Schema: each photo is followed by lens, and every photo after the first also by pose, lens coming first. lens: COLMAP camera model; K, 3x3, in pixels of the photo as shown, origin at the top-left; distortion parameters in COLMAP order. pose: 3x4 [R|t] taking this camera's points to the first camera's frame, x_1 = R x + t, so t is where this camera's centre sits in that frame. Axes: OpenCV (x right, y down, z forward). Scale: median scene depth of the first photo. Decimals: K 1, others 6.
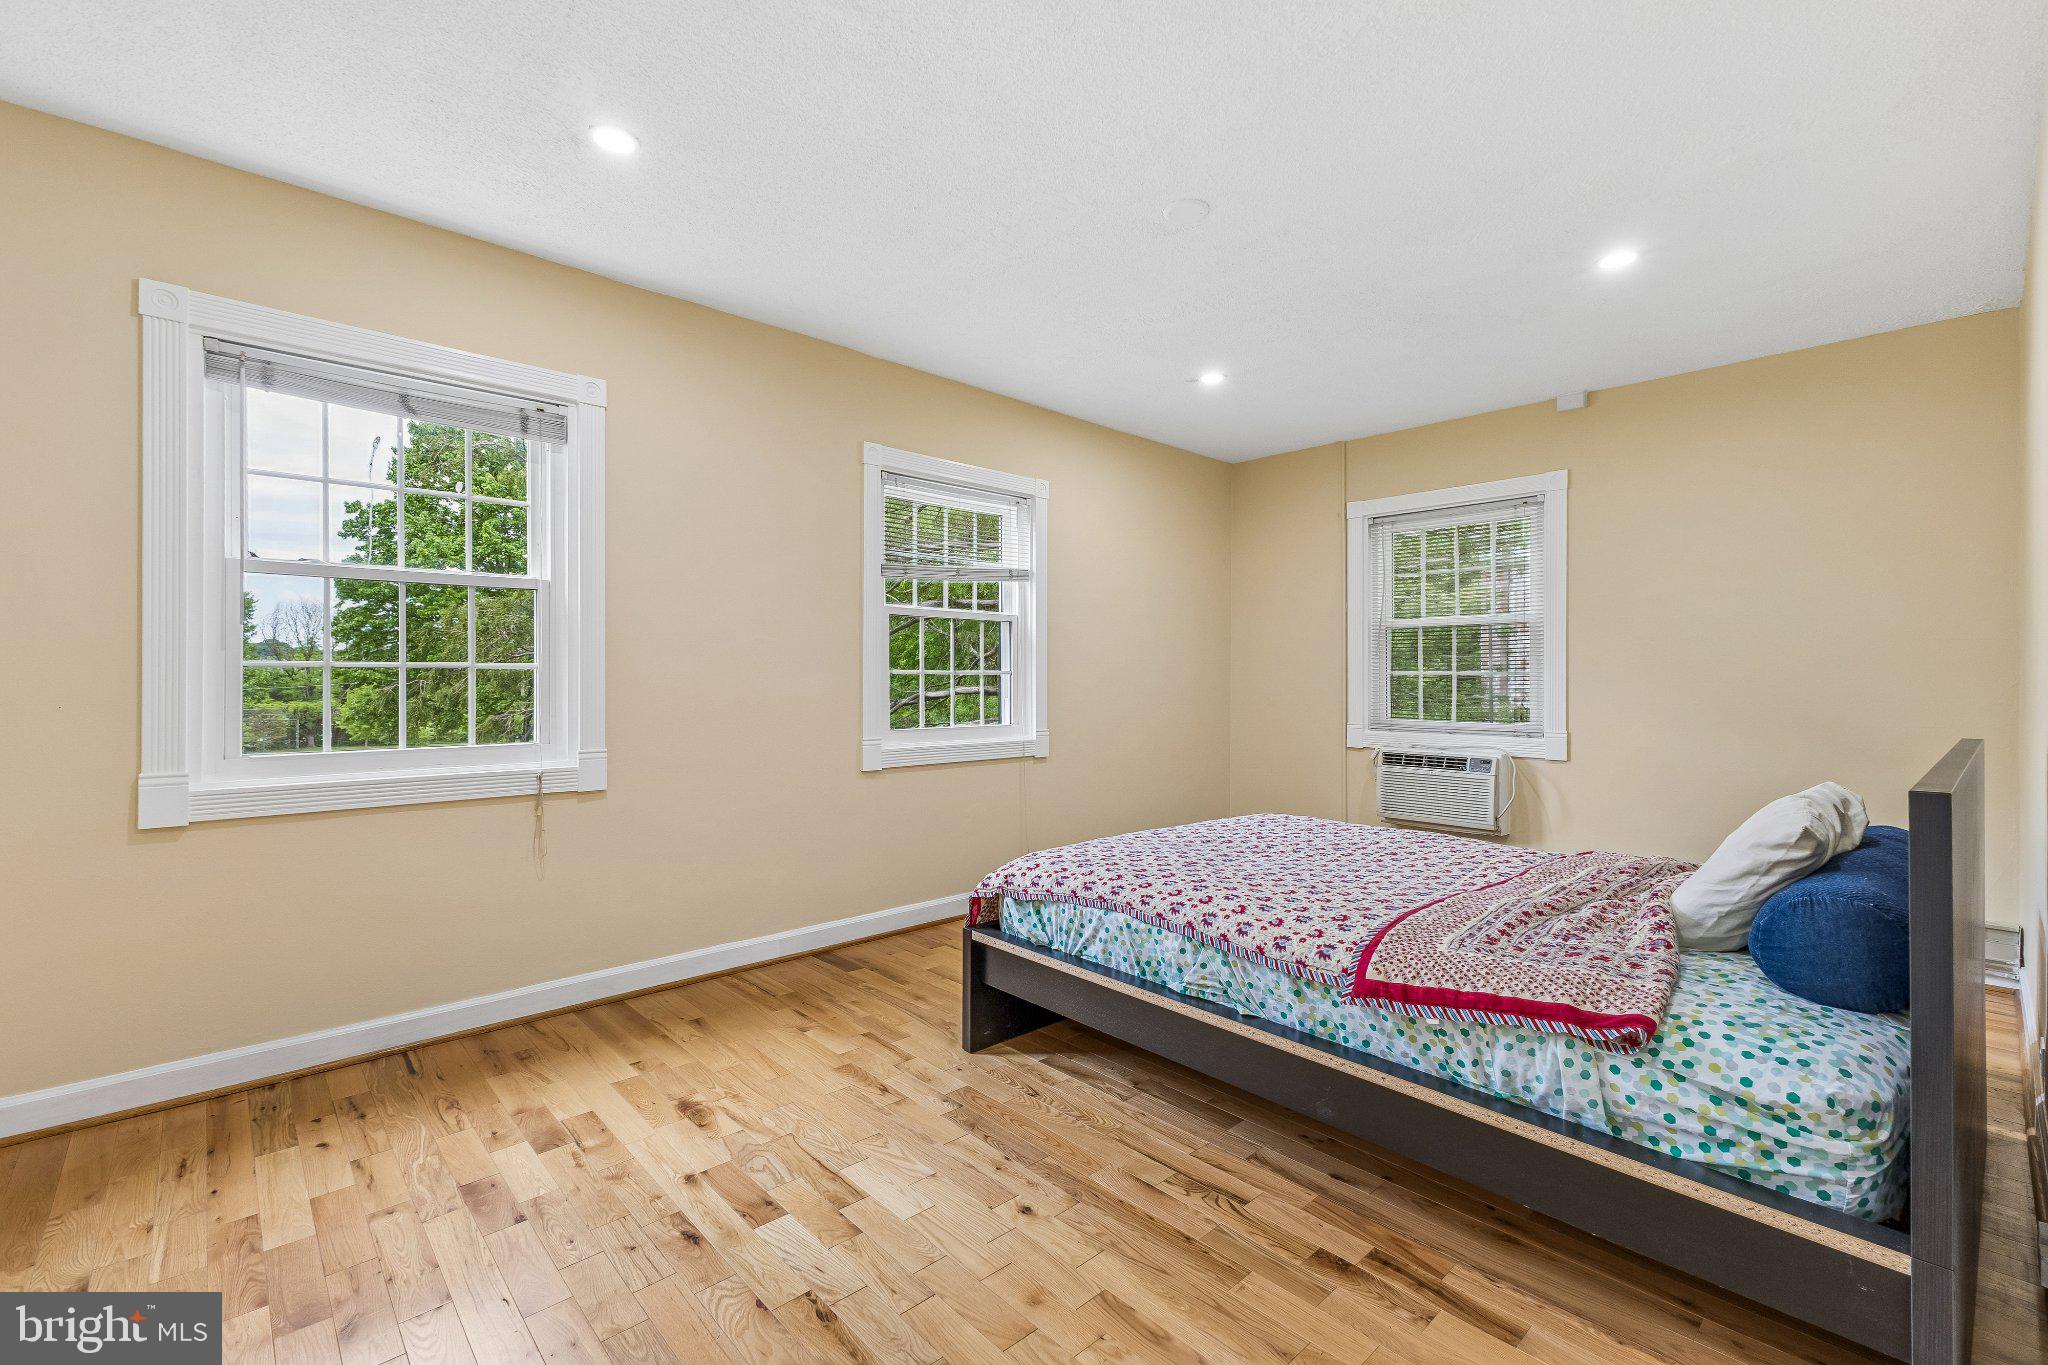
lens RADIAL K [[884.6, 0, 1026.8], [0, 884.6, 685.6], [0, 0, 1]] dist [0.012457, 0.000013]
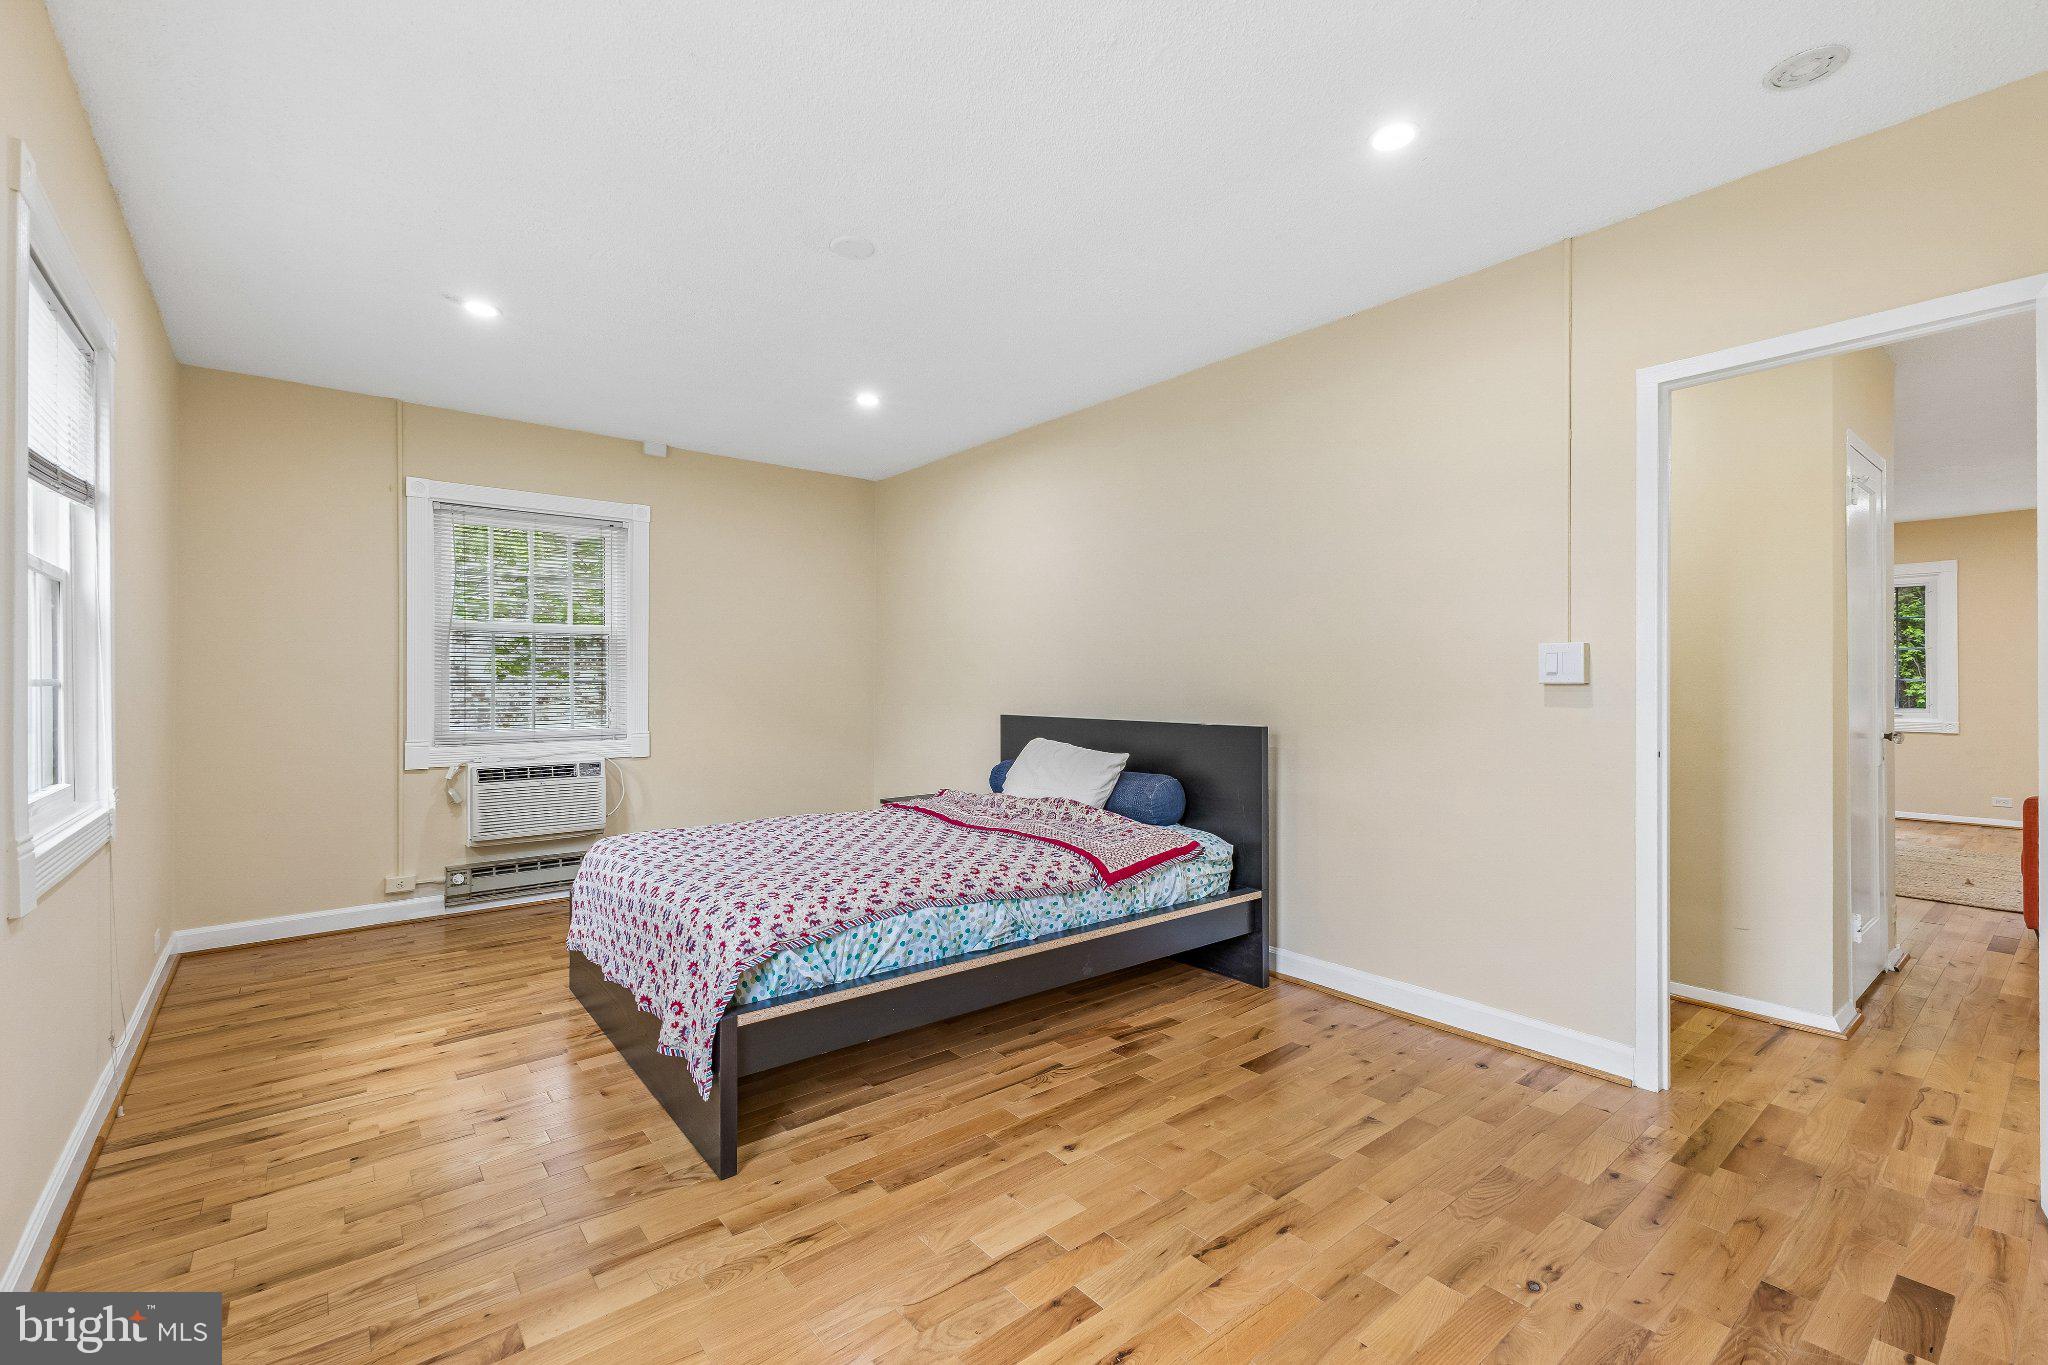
lens RADIAL K [[884.6, 0, 1021.8], [0, 884.6, 690.3], [0, 0, 1]] dist [0.012457, 0.000013]
pose [[0.063321, -0.012567, 0.997914, -0.931540], [0.010385, 0.999875, 0.011933, -0.019379], [-0.997939, 0.009608, 0.063444, 0.790082]]
